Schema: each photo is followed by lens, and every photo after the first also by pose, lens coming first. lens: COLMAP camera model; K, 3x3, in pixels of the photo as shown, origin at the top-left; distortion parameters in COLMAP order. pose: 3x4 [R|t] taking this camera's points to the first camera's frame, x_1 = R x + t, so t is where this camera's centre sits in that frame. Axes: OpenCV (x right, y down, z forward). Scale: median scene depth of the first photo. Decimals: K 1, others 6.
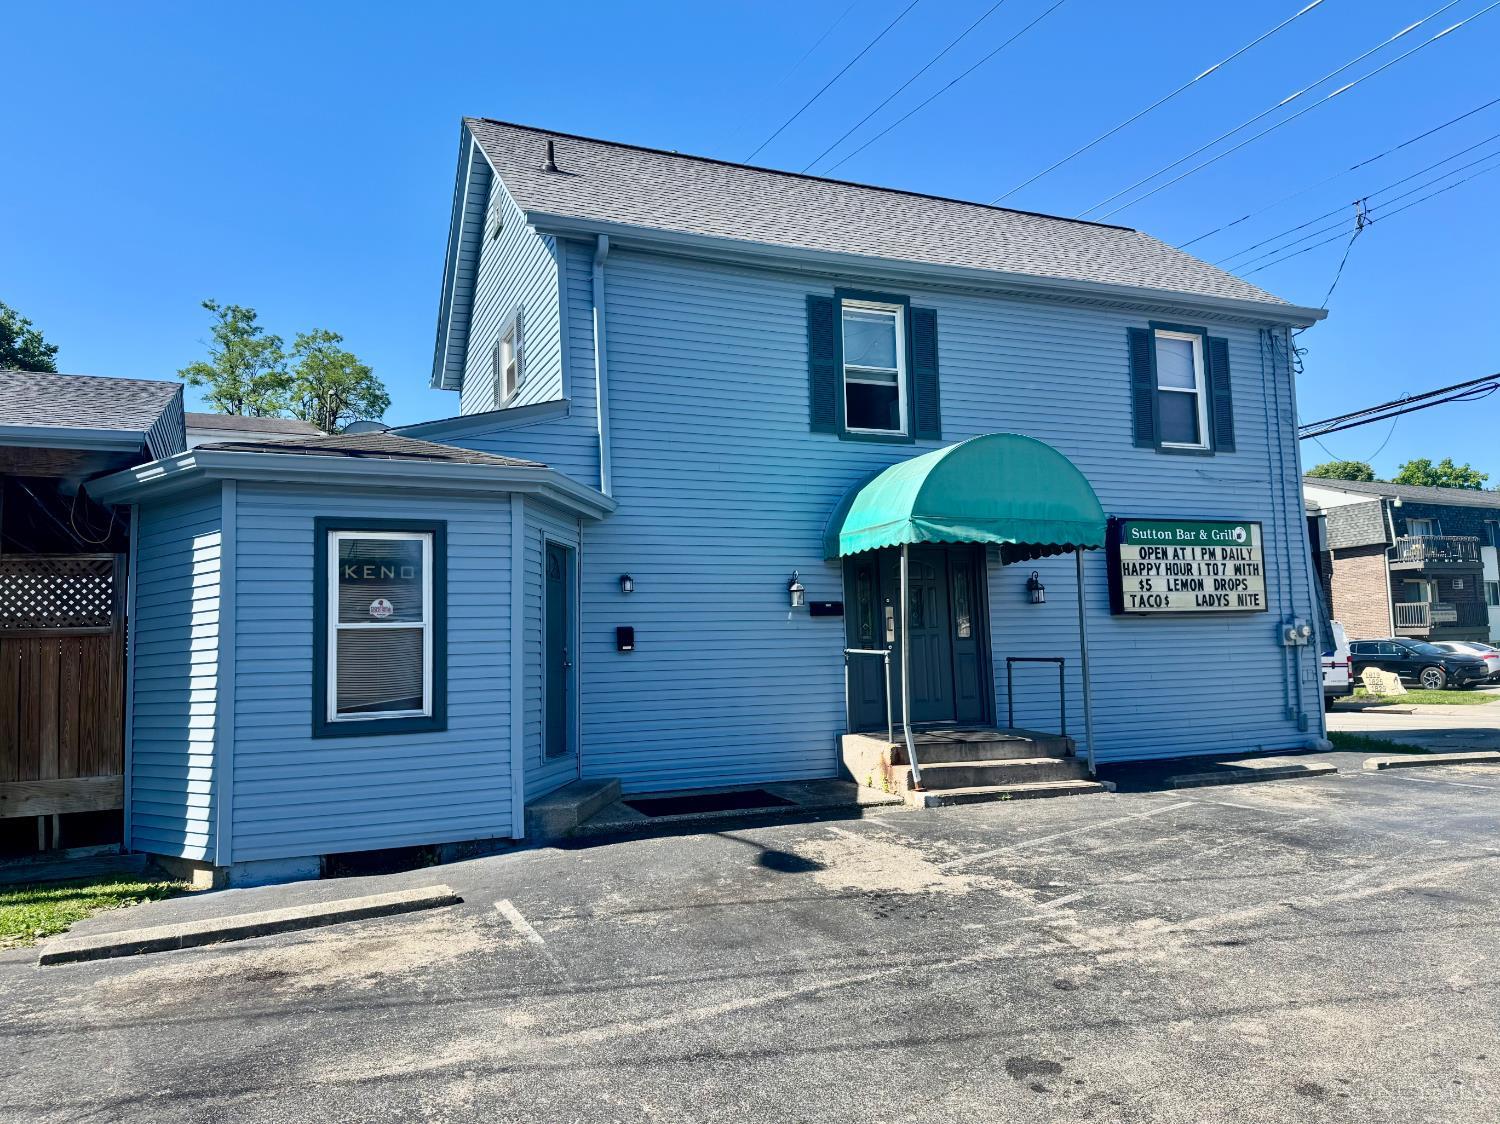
lens RADIAL K [[1087.0, 0, 748.4], [0, 1087.0, 573.2], [0, 0, 1]] dist [0.055435, -0.016474]
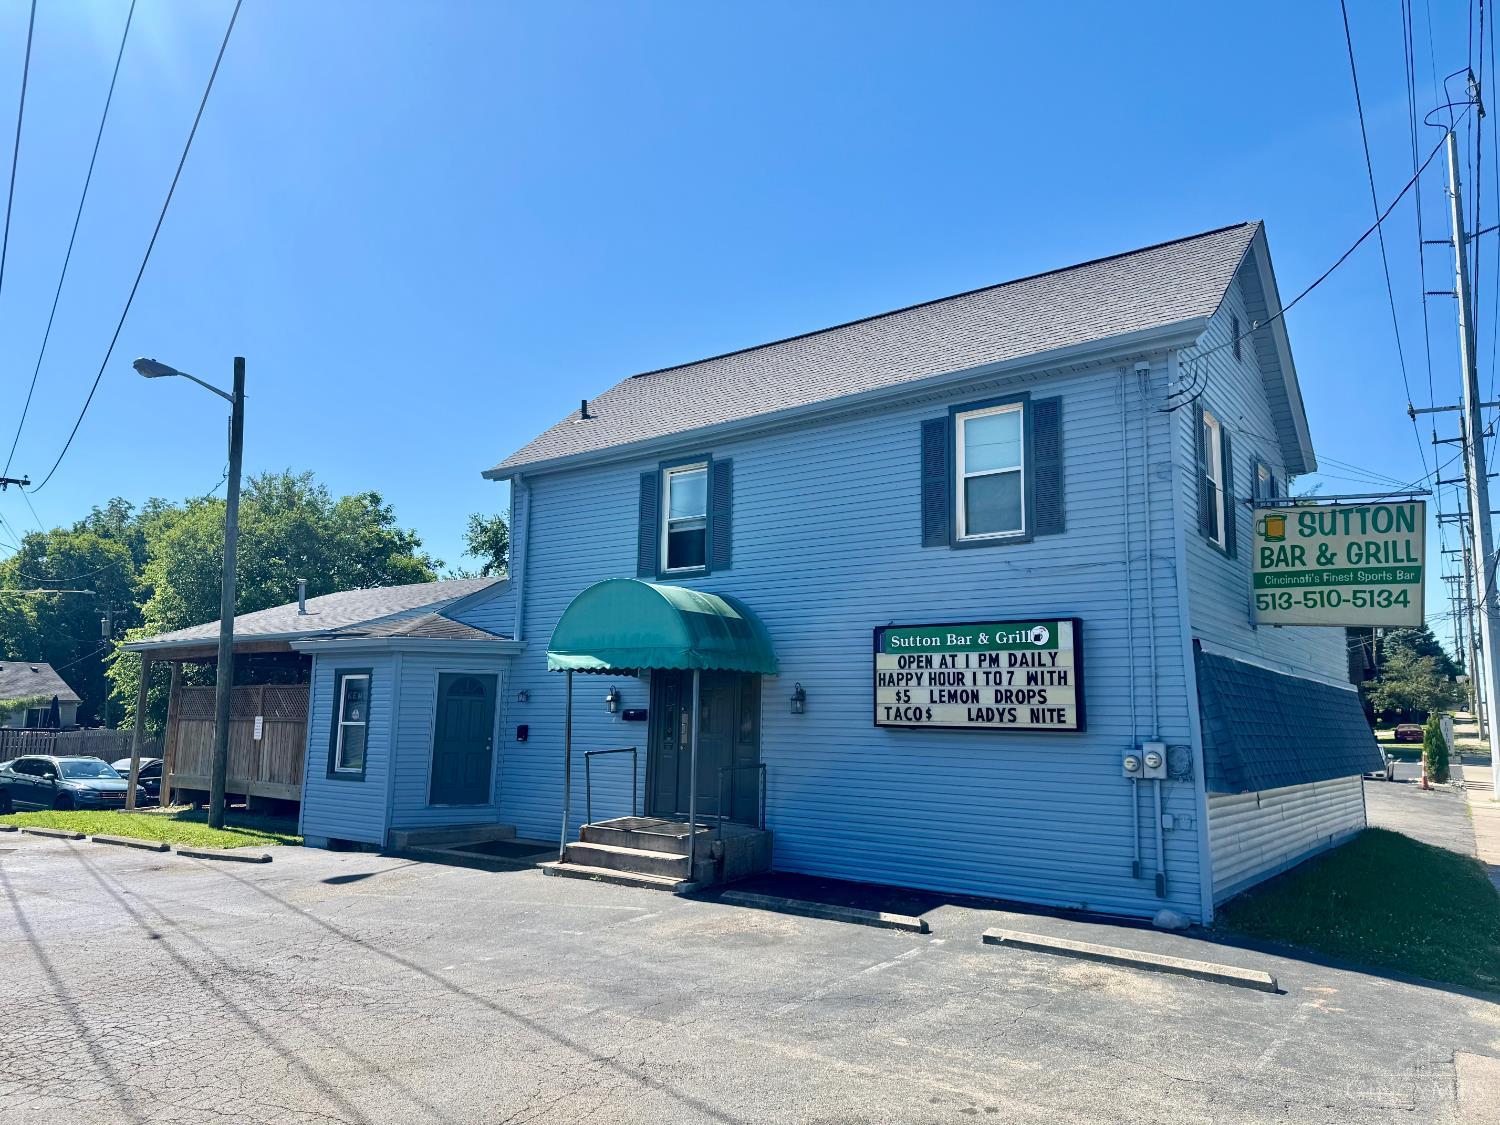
lens RADIAL K [[1041.1, 0, 747.0], [0, 1041.1, 560.3], [0, 0, 1]] dist [0.066868, -0.069884]
pose [[0.495701, -0.094424, -0.863345, 1.166142], [0.038959, 0.995489, -0.086508, -0.036118], [0.867619, 0.009247, 0.497143, 0.474757]]
